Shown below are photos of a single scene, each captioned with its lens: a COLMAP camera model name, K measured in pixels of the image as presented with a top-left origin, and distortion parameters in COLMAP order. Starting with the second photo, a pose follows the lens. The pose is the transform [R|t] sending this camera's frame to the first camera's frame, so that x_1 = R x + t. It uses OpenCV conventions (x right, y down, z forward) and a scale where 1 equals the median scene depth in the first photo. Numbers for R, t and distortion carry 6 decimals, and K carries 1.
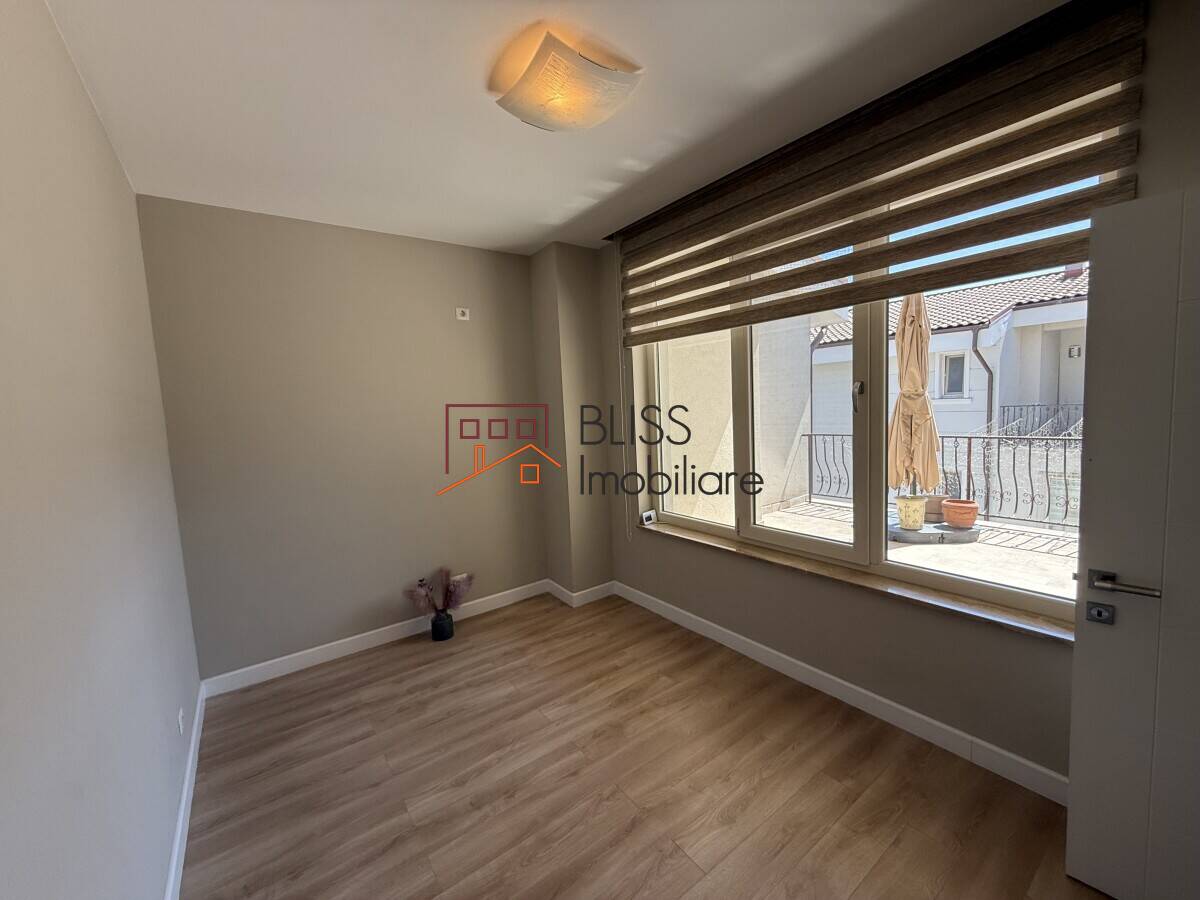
lens RADIAL K [[484.3, 0, 598.9], [0, 484.3, 450.3], [0, 0, 1]] dist [-0.000512, 0.000206]
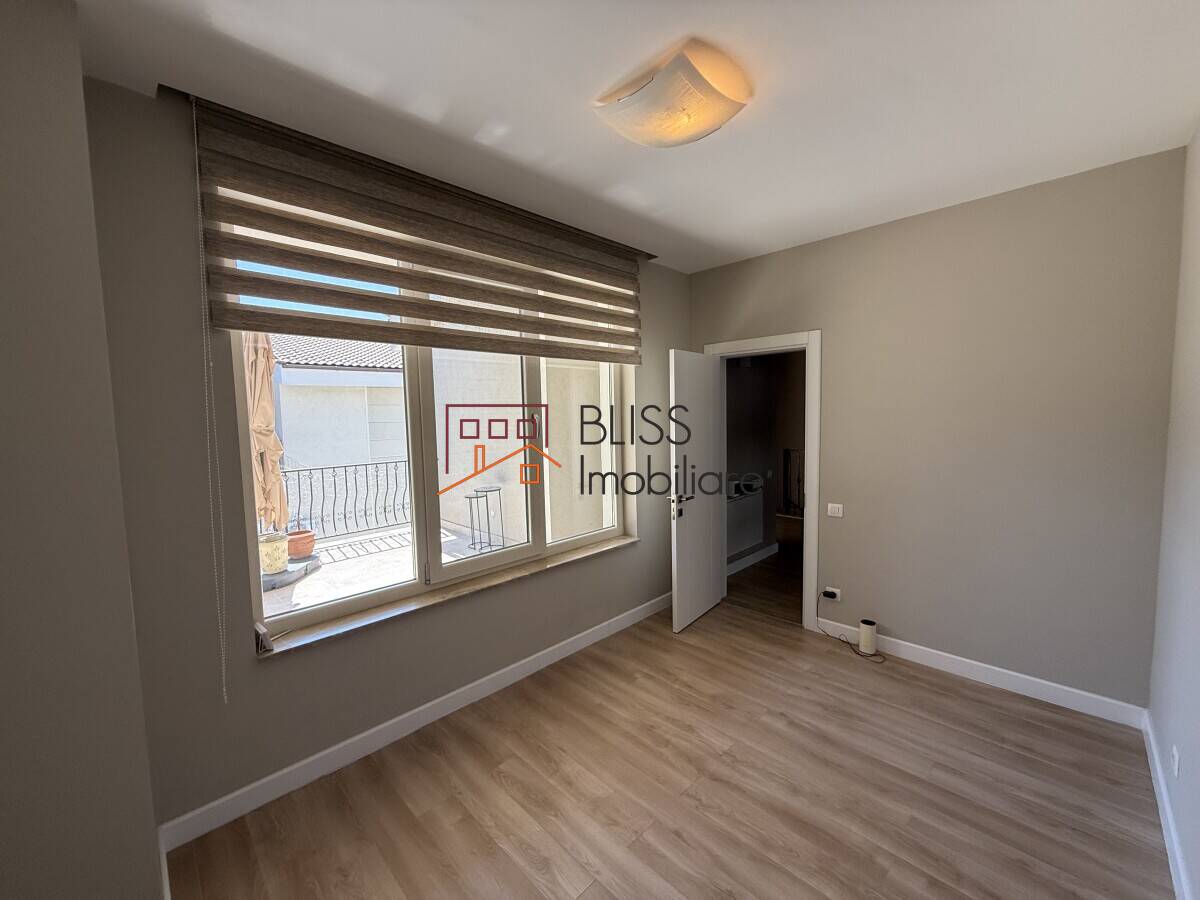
lens RADIAL K [[480.9, 0, 598.8], [0, 480.9, 448.1], [0, 0, 1]] dist [0.000003, -0.000224]
pose [[-0.156279, -0.023444, 0.987435, -0.710102], [0.121957, 0.991610, 0.042845, -0.077347], [-0.980155, 0.127121, -0.152109, 0.947795]]
